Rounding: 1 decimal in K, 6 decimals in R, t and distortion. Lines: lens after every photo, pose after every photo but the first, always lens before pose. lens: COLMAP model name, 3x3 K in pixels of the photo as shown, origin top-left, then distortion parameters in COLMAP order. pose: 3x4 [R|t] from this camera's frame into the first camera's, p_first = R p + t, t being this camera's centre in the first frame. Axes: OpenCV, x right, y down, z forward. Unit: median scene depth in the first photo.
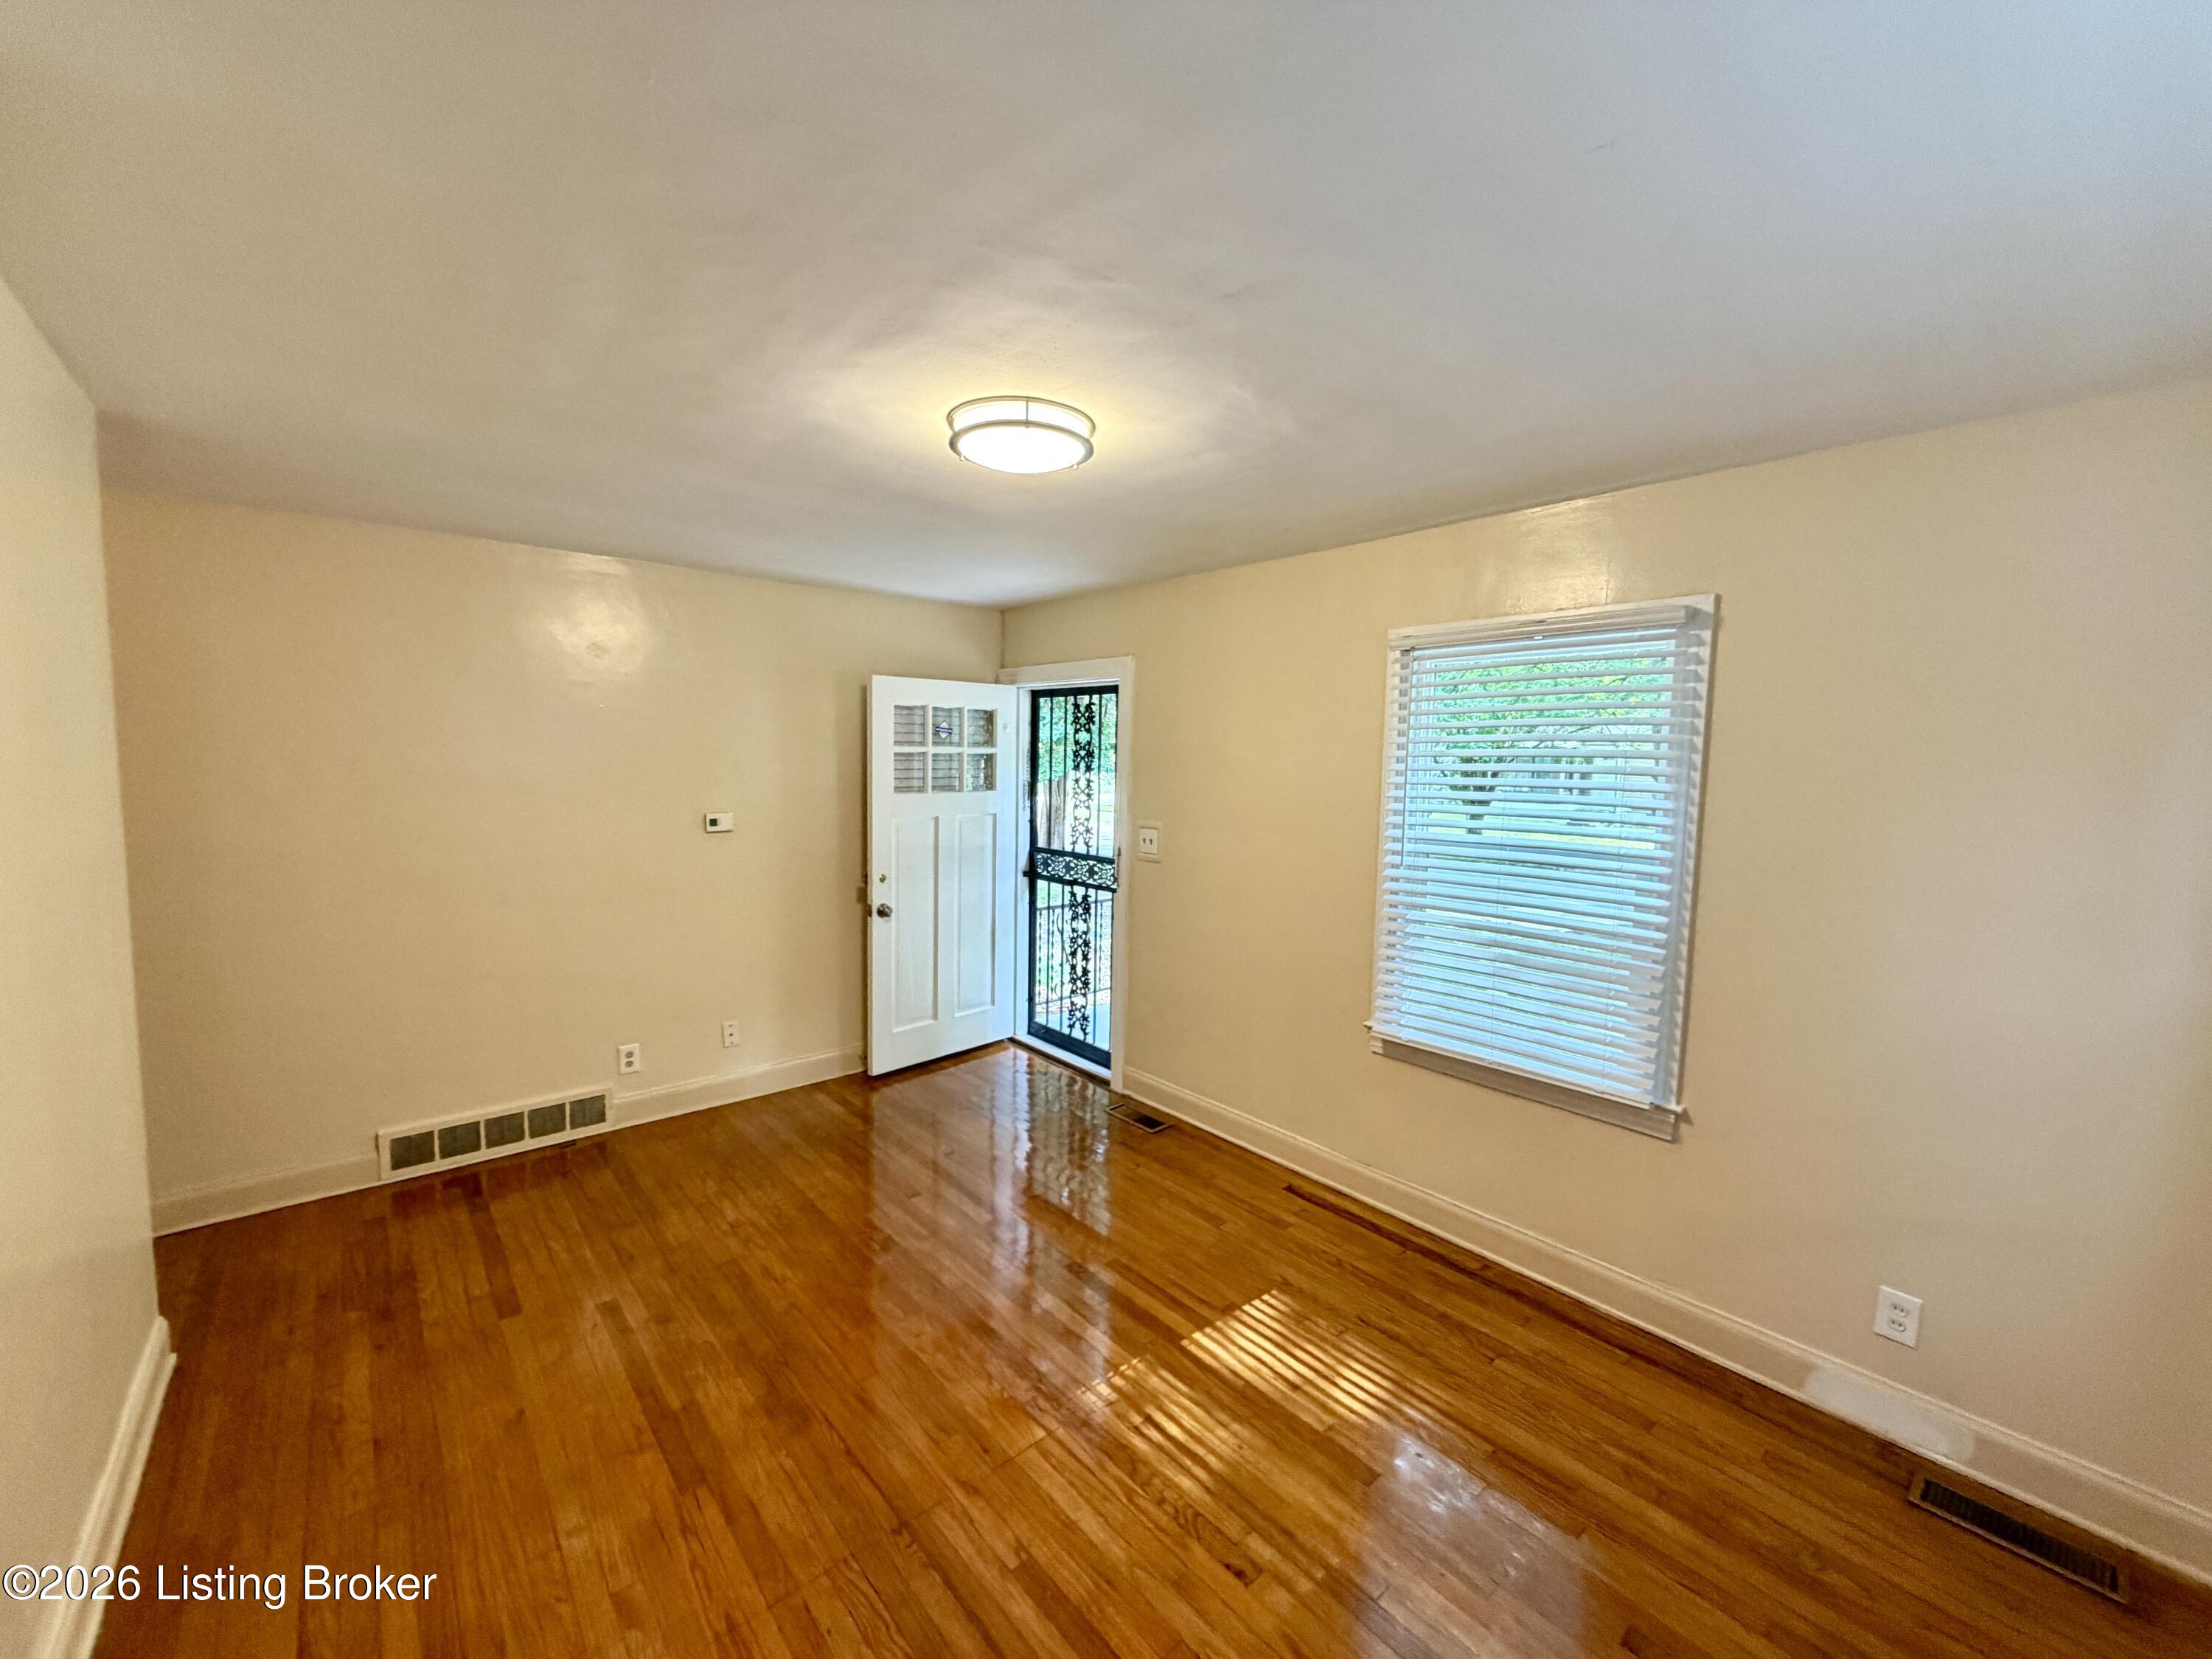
lens RADIAL K [[880.8, 0, 1103.2], [0, 880.8, 842.7], [0, 0, 1]] dist [0.000282, -0.000090]
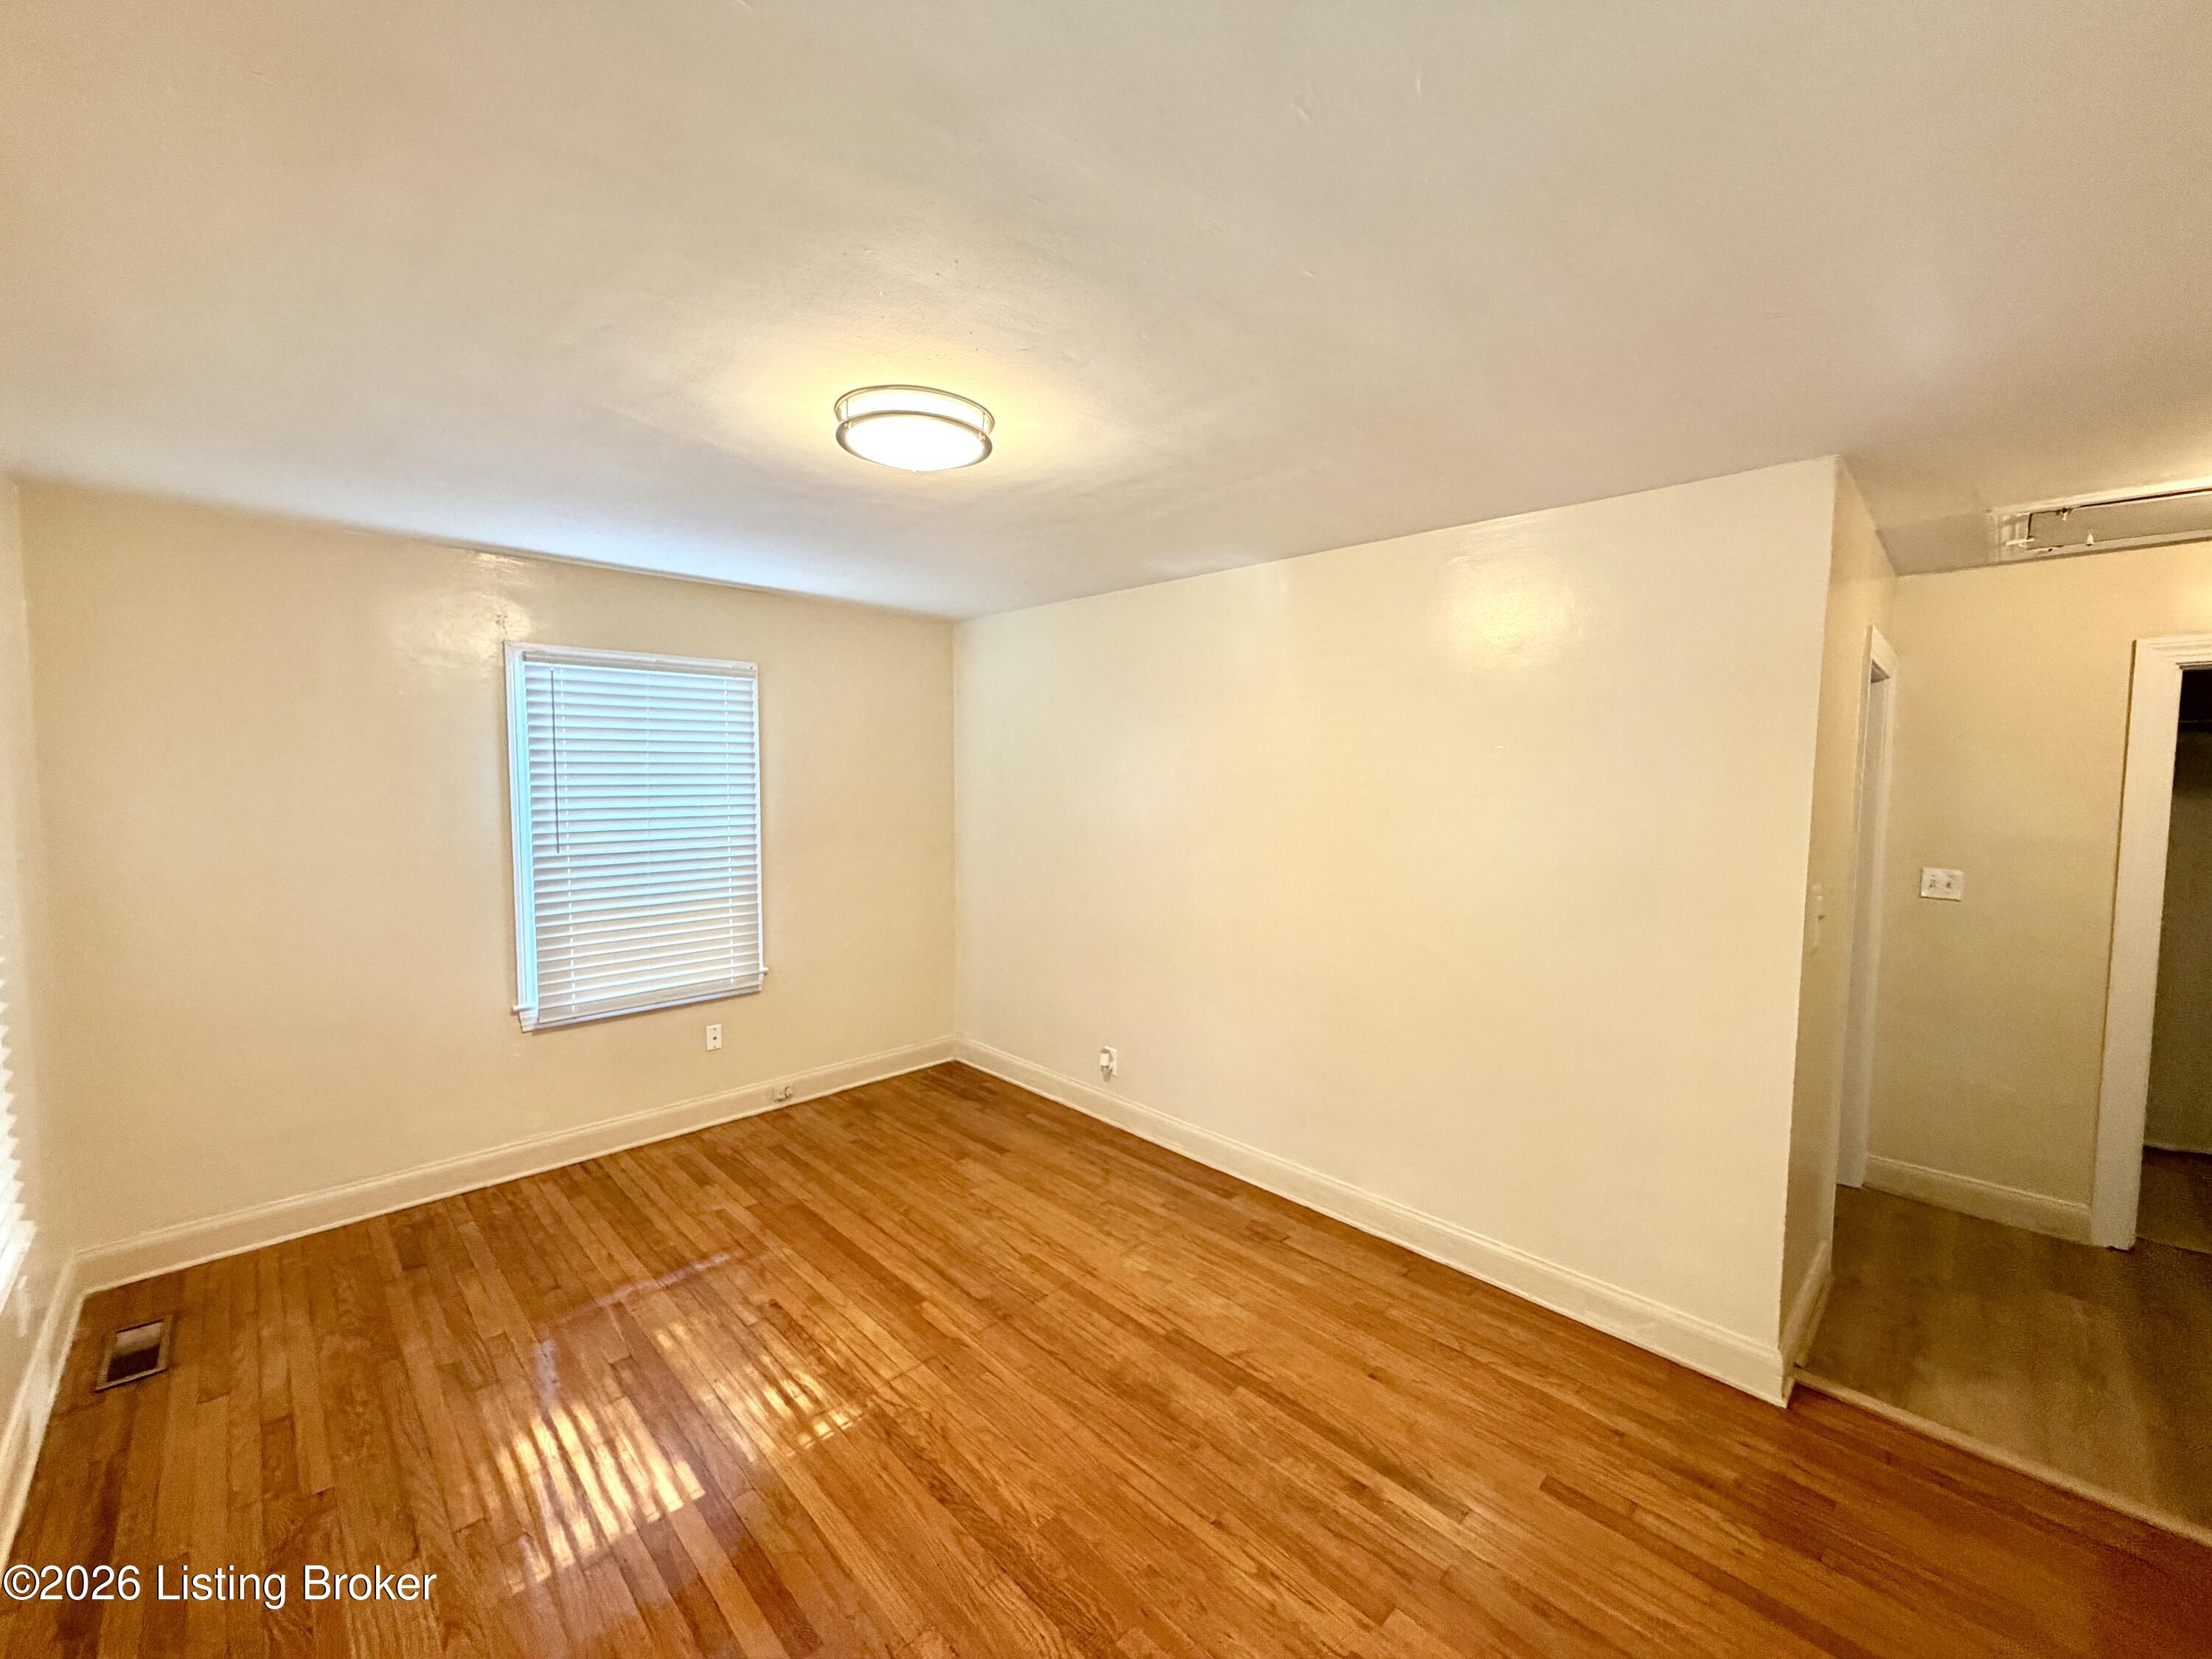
lens RADIAL K [[880.8, 0, 1113.2], [0, 880.8, 830.2], [0, 0, 1]] dist [0.000282, -0.000090]
pose [[-0.996620, -0.023810, -0.078621, -0.243944], [-0.035646, 0.987621, 0.152754, -0.195416], [0.074011, 0.155040, -0.985132, 2.044103]]
